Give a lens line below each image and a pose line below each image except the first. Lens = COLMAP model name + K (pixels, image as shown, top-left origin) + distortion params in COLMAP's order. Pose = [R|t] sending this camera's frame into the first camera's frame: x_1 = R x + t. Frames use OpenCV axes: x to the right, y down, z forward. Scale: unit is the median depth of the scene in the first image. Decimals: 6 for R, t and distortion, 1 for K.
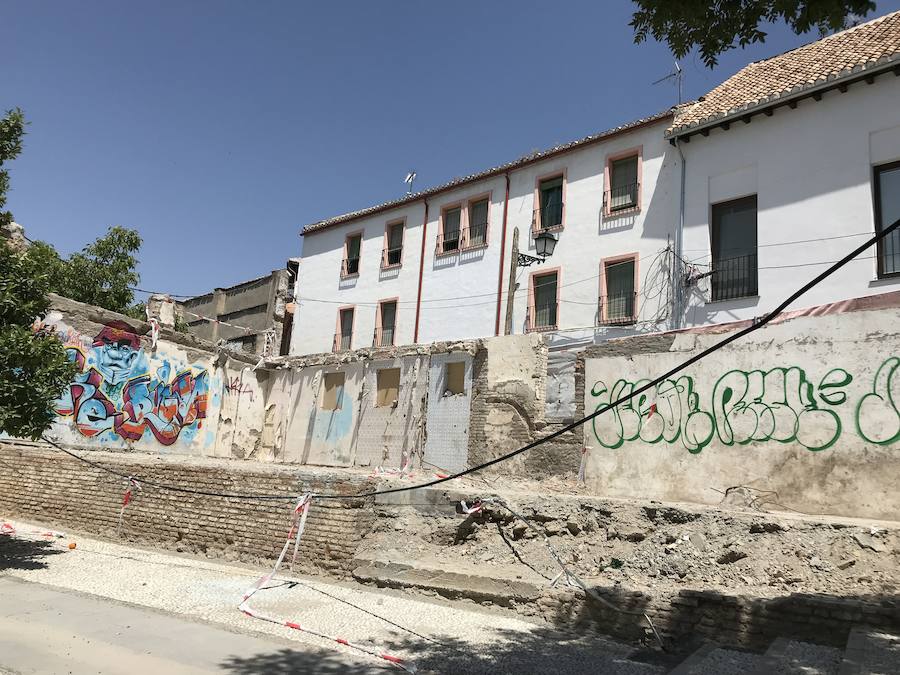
lens RADIAL K [[750.8, 0, 459.5], [0, 750.8, 327.8], [0, 0, 1]] dist [0.047237, -0.077474]
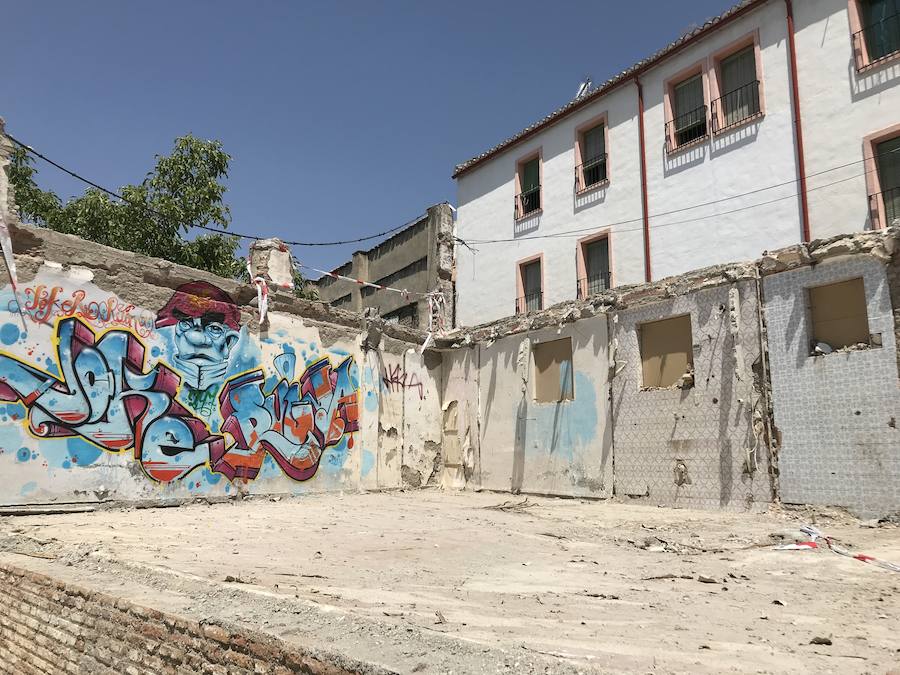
lens RADIAL K [[750.8, 0, 450.0], [0, 750.8, 335.1], [0, 0, 1]] dist [0.047237, -0.077474]
pose [[0.974780, -0.102716, -0.198123, -0.134723], [0.107358, 0.994138, 0.012802, 0.041871], [0.195647, -0.033749, 0.980094, 0.419424]]
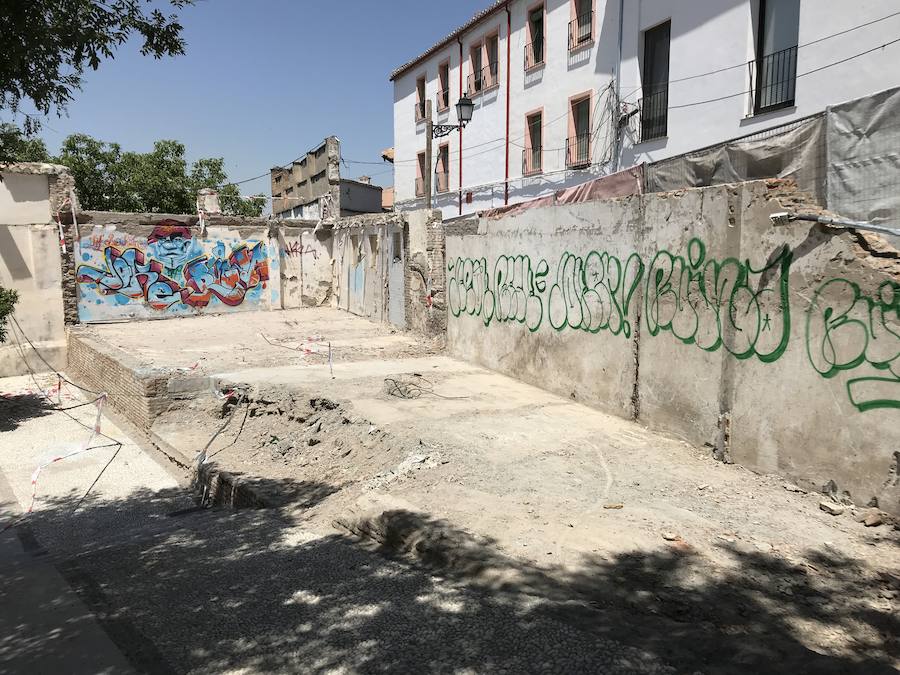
lens RADIAL K [[750.8, 0, 446.5], [0, 750.8, 347.1], [0, 0, 1]] dist [0.047237, -0.077474]
pose [[0.920472, -0.024802, -0.390020, 0.447255], [0.142935, 0.950206, 0.276910, -0.083233], [0.363732, -0.310635, 0.878183, -0.028704]]
